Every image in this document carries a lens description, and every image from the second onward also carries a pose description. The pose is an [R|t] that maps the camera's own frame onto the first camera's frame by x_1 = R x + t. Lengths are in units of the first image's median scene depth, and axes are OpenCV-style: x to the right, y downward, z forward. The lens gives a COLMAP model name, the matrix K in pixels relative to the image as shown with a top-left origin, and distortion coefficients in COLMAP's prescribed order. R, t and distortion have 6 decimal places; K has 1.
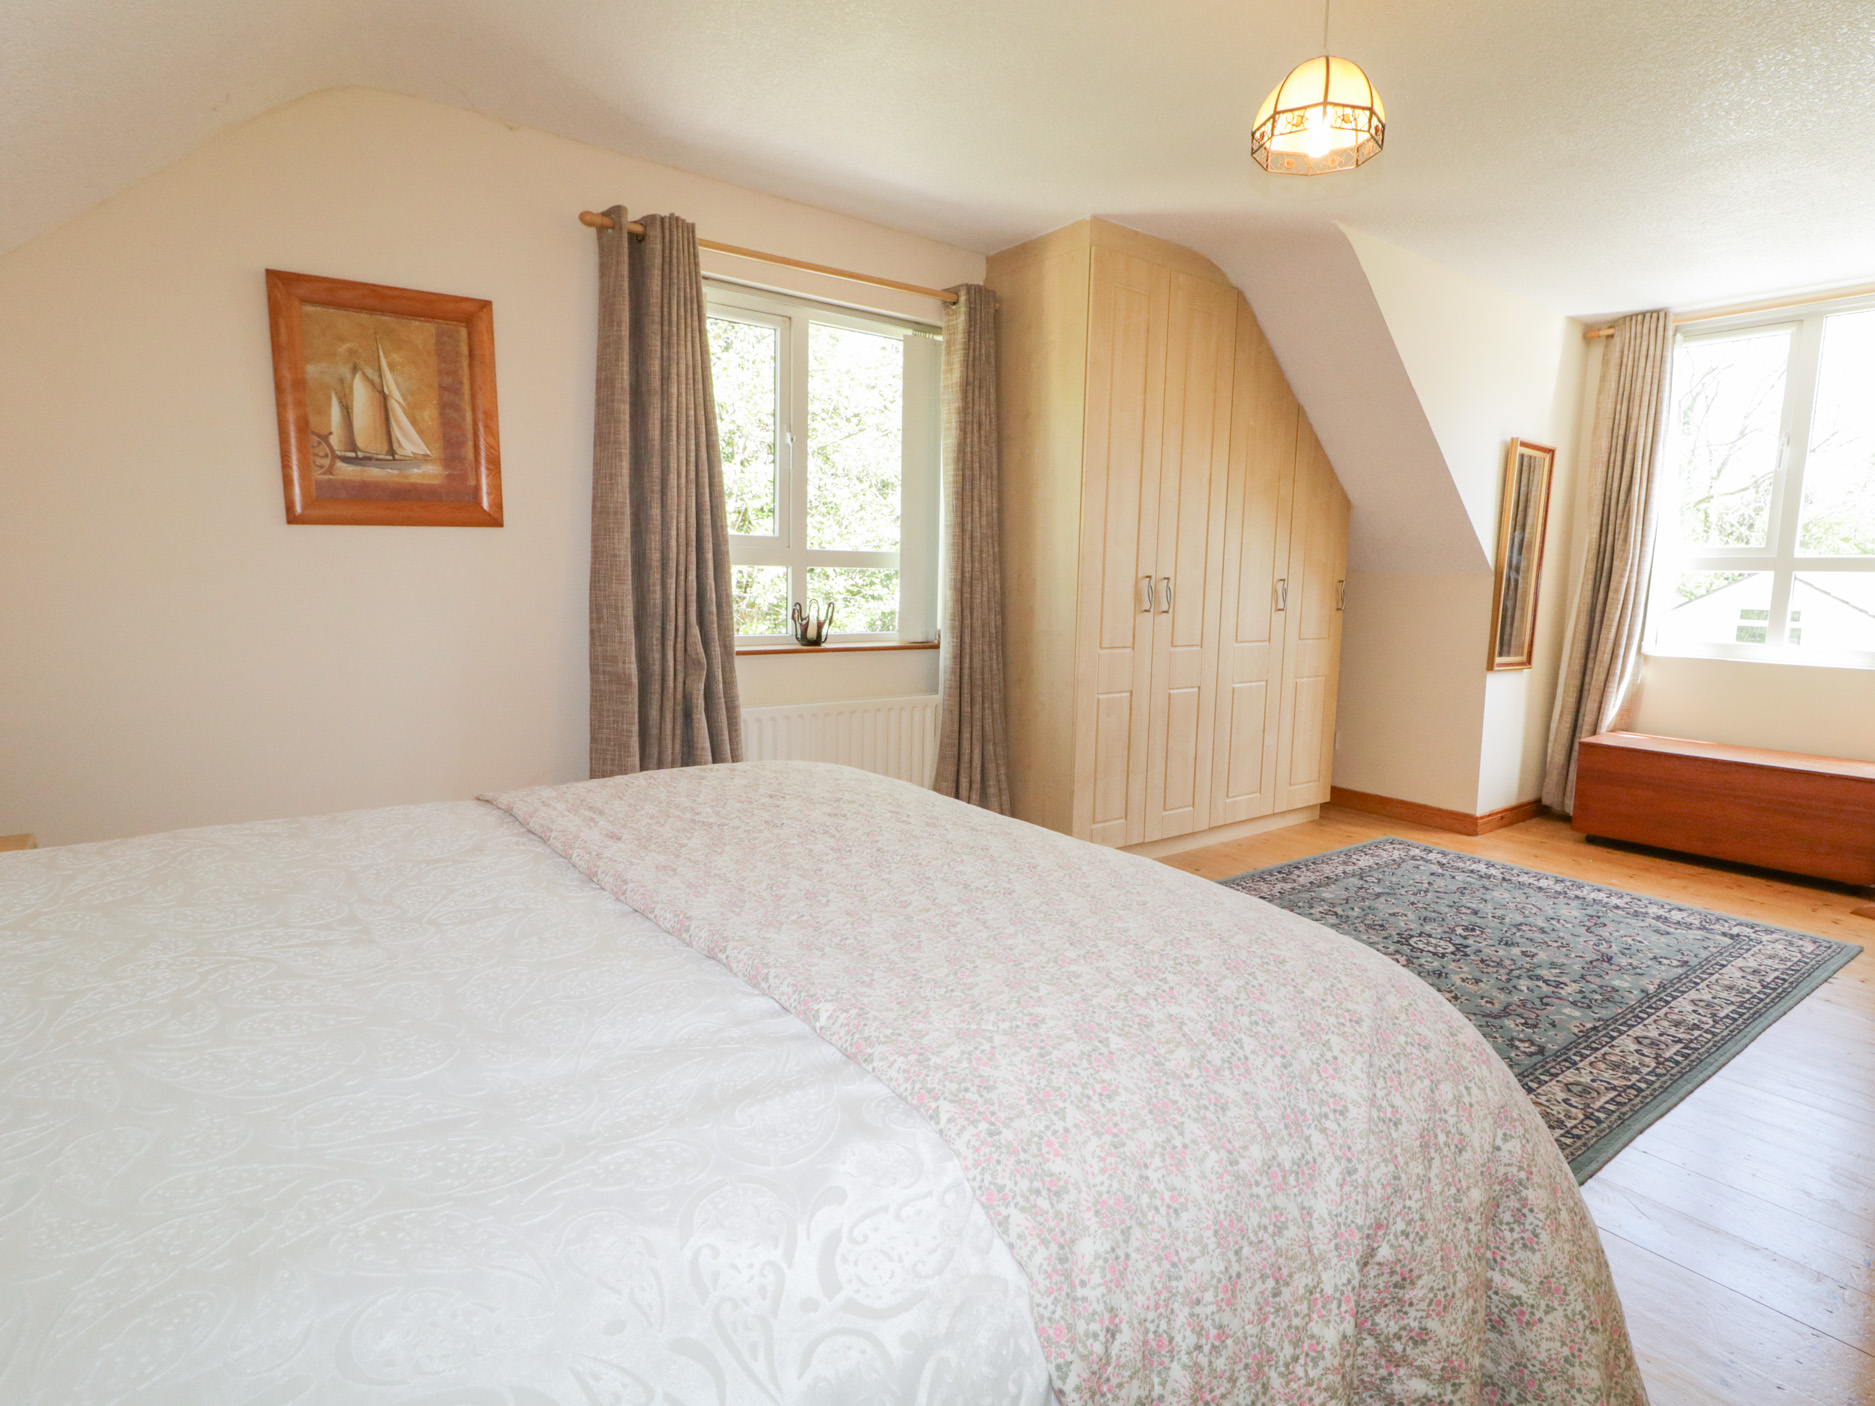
lens RADIAL K [[984.5, 0, 937.3], [0, 984.5, 707.0], [0, 0, 1]] dist [-0.000767, -0.003258]
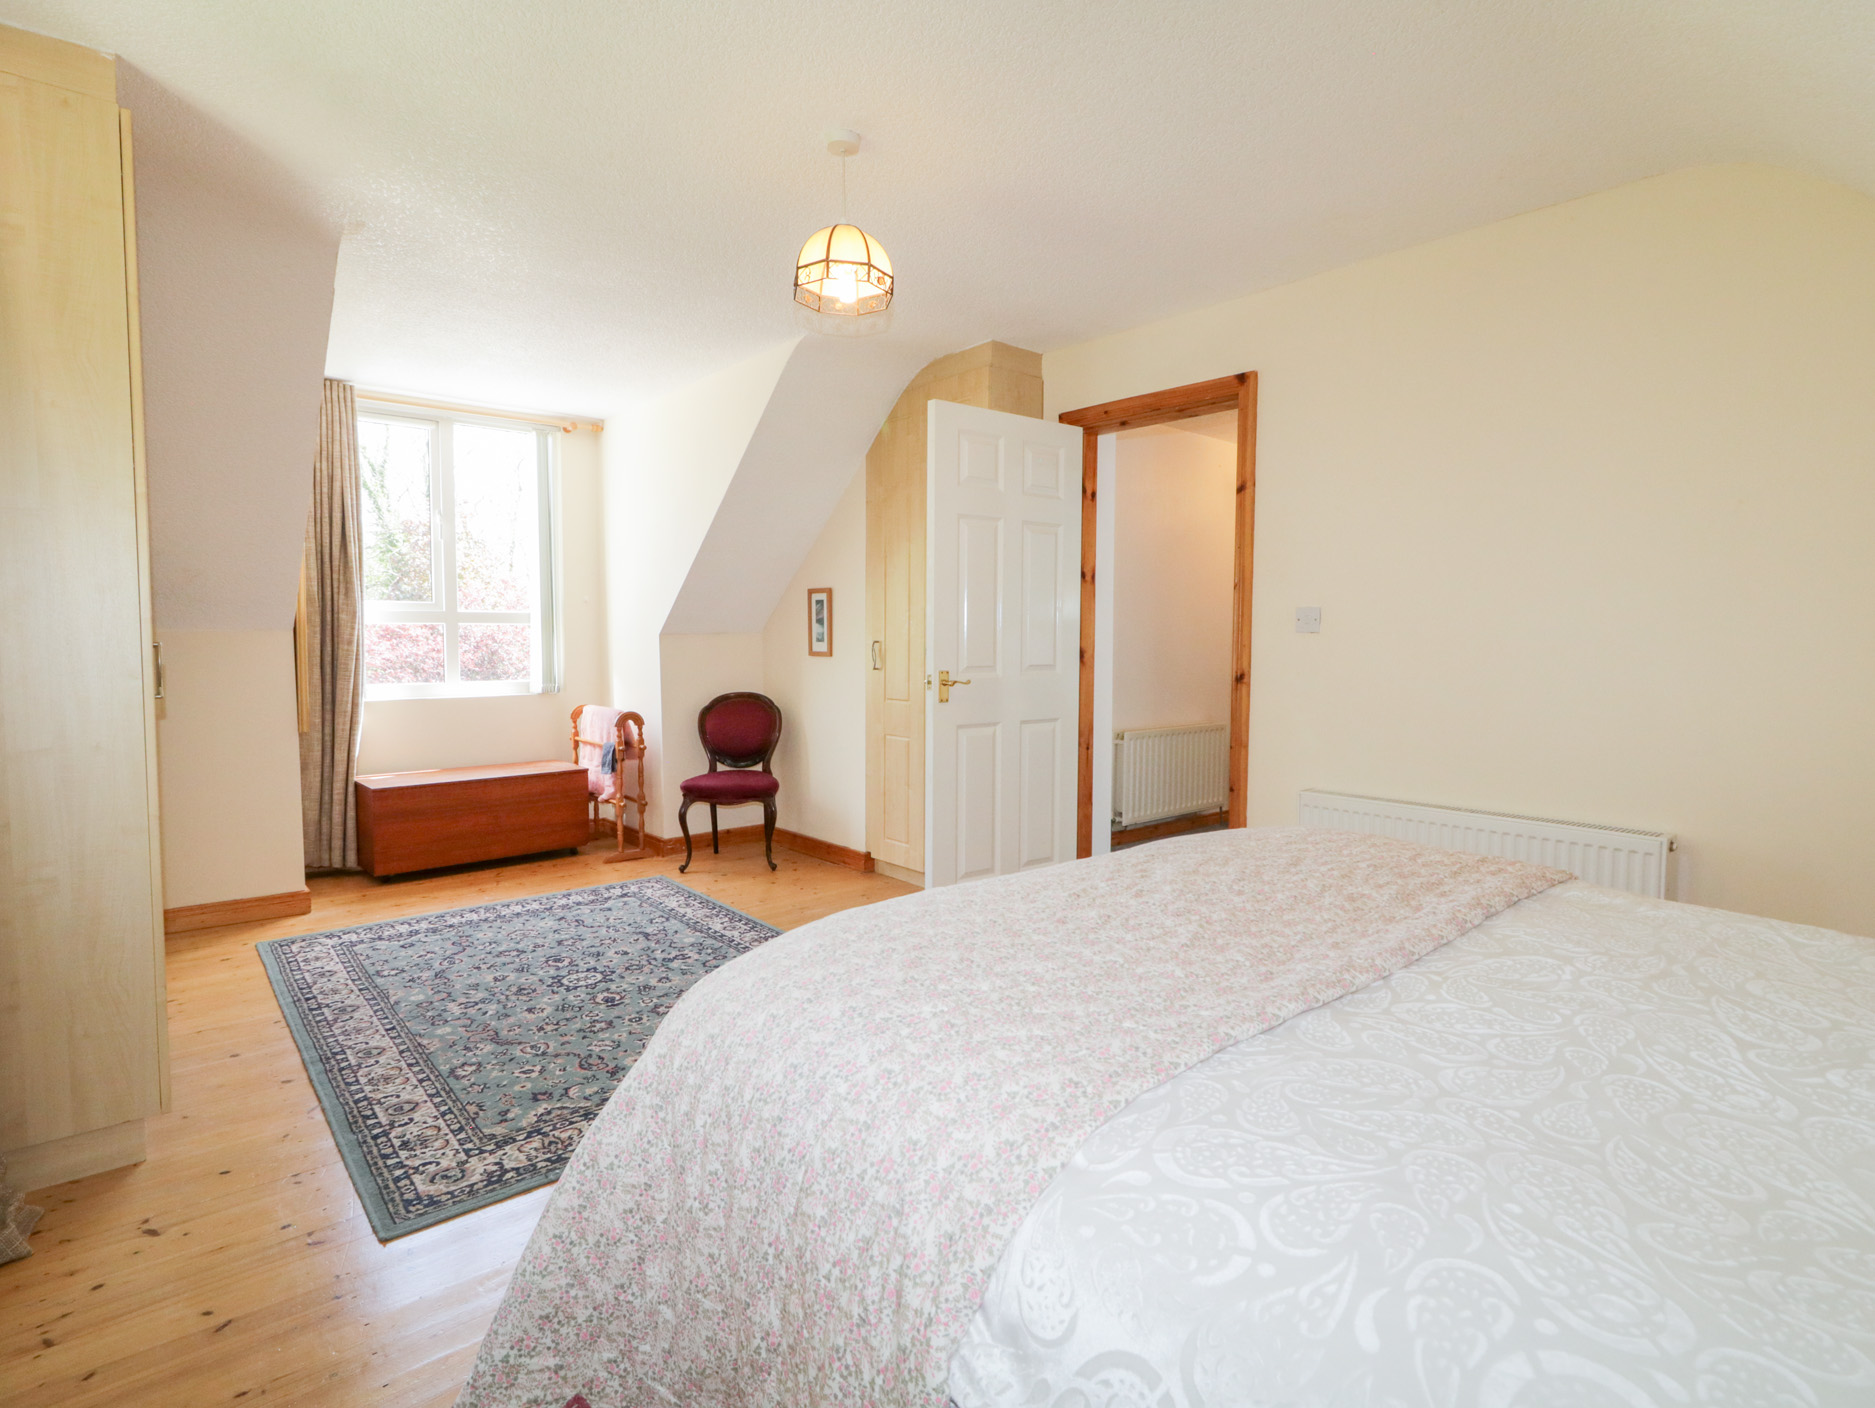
lens RADIAL K [[984.5, 0, 937.6], [0, 984.5, 698.6], [0, 0, 1]] dist [-0.000767, -0.003258]
pose [[-0.062420, -0.086567, 0.994289, -0.499389], [0.132097, 0.986750, 0.094203, -0.096704], [-0.989269, 0.137223, -0.050158, 0.570470]]
